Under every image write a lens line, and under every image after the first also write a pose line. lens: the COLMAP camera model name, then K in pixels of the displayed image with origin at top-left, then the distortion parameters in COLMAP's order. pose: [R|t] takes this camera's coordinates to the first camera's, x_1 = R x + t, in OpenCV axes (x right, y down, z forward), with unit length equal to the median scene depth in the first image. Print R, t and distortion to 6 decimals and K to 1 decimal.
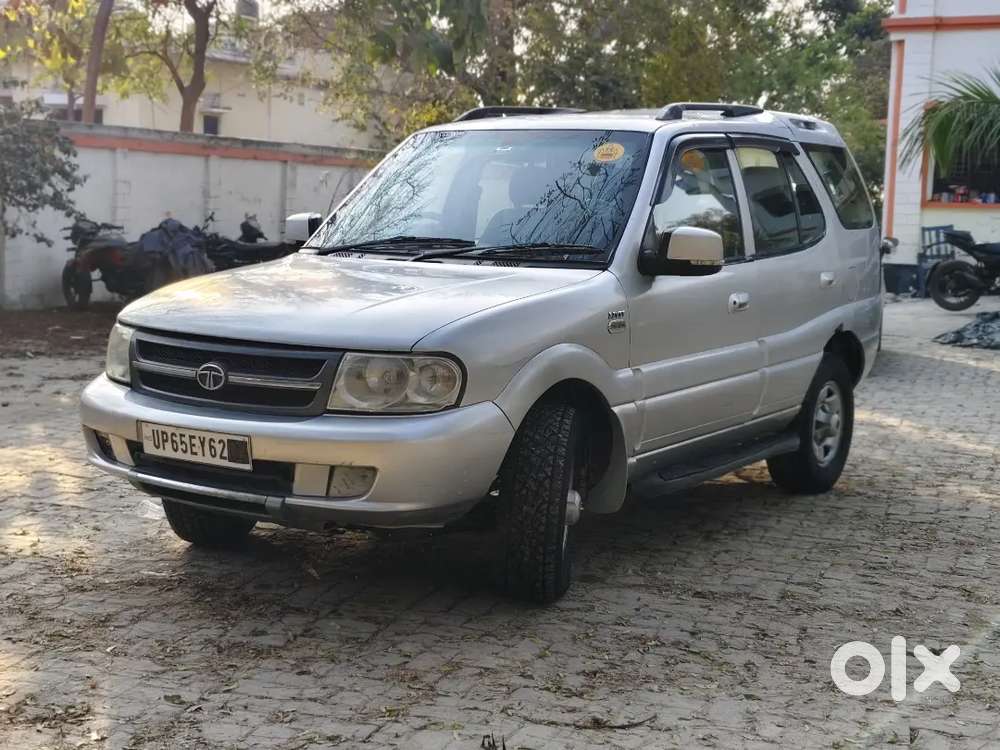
lens RADIAL K [[1472.4, 0, 514.5], [0, 1472.4, 399.1], [0, 0, 1]] dist [0.016753, 0.049297]
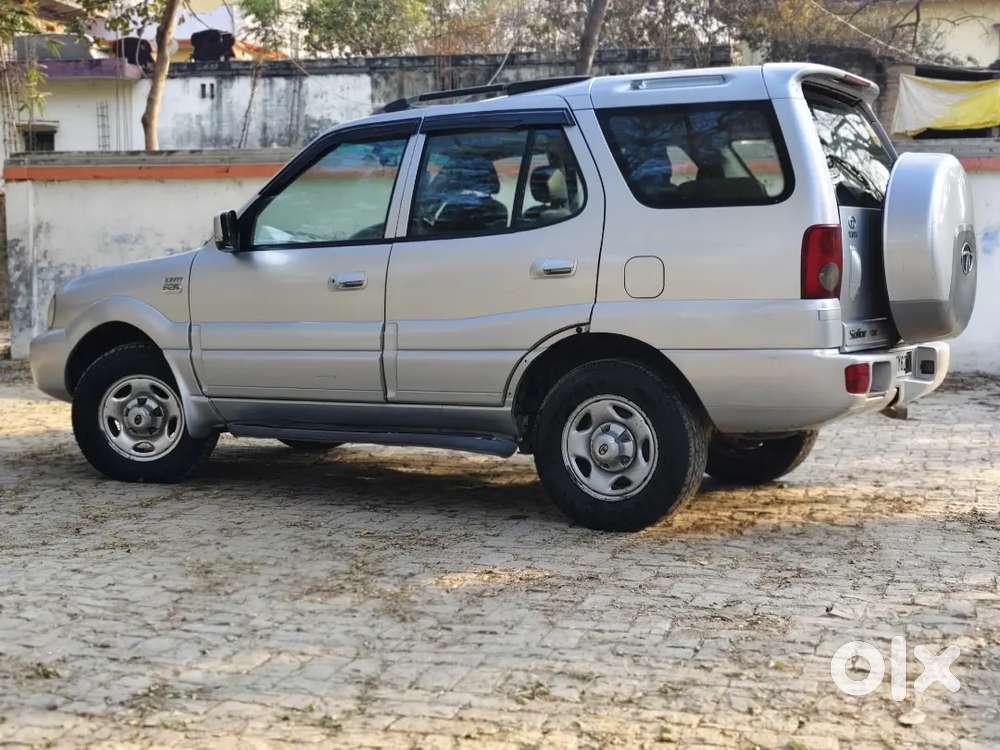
lens RADIAL K [[1497.6, 0, 524.6], [0, 1497.6, 376.6], [0, 0, 1]] dist [0.009770, 0.061303]
pose [[0.067156, 0.057600, -0.996078, 1.522551], [-0.129284, 0.990418, 0.048556, -0.083209], [0.989331, 0.125516, 0.073960, 1.312906]]
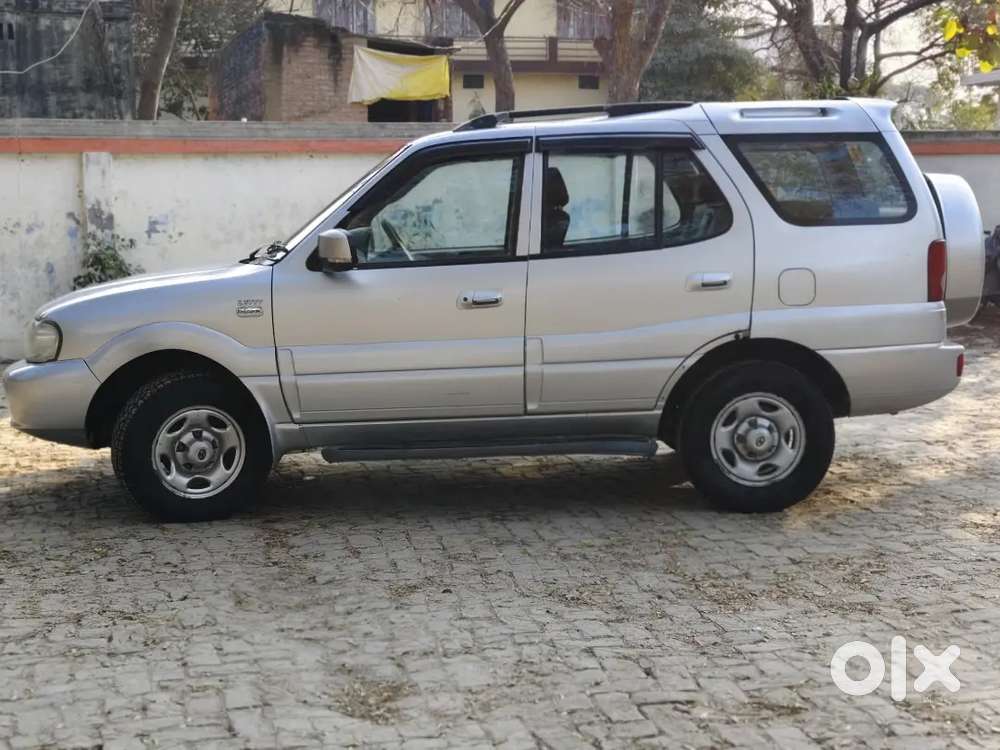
lens RADIAL K [[1497.6, 0, 524.6], [0, 1497.6, 376.6], [0, 0, 1]] dist [0.009770, 0.061303]
pose [[0.571404, 0.070092, -0.817670, 1.311157], [-0.081913, 0.996242, 0.028157, -0.053833], [0.816571, 0.050888, 0.574998, 0.511729]]
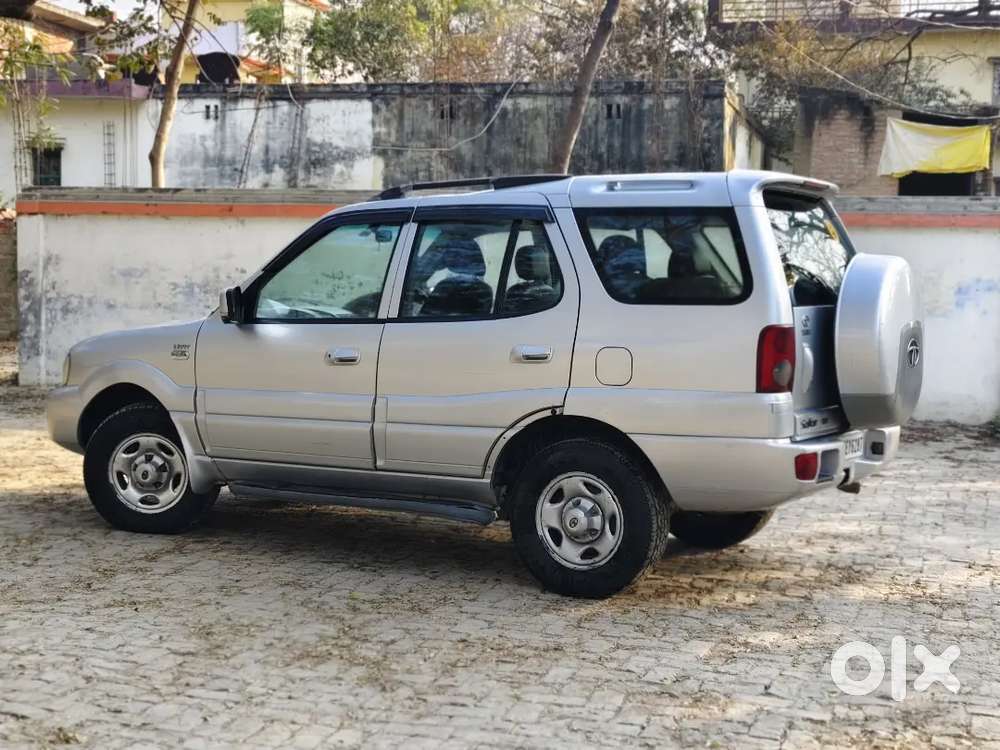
lens RADIAL K [[1498.4, 0, 511.1], [0, 1498.4, 377.0], [0, 0, 1]] dist [0.005737, 0.074490]
pose [[0.059548, 0.055388, -0.996688, 1.626752], [-0.150161, 0.987595, 0.045911, -0.153042], [0.986867, 0.146929, 0.067126, 1.311534]]
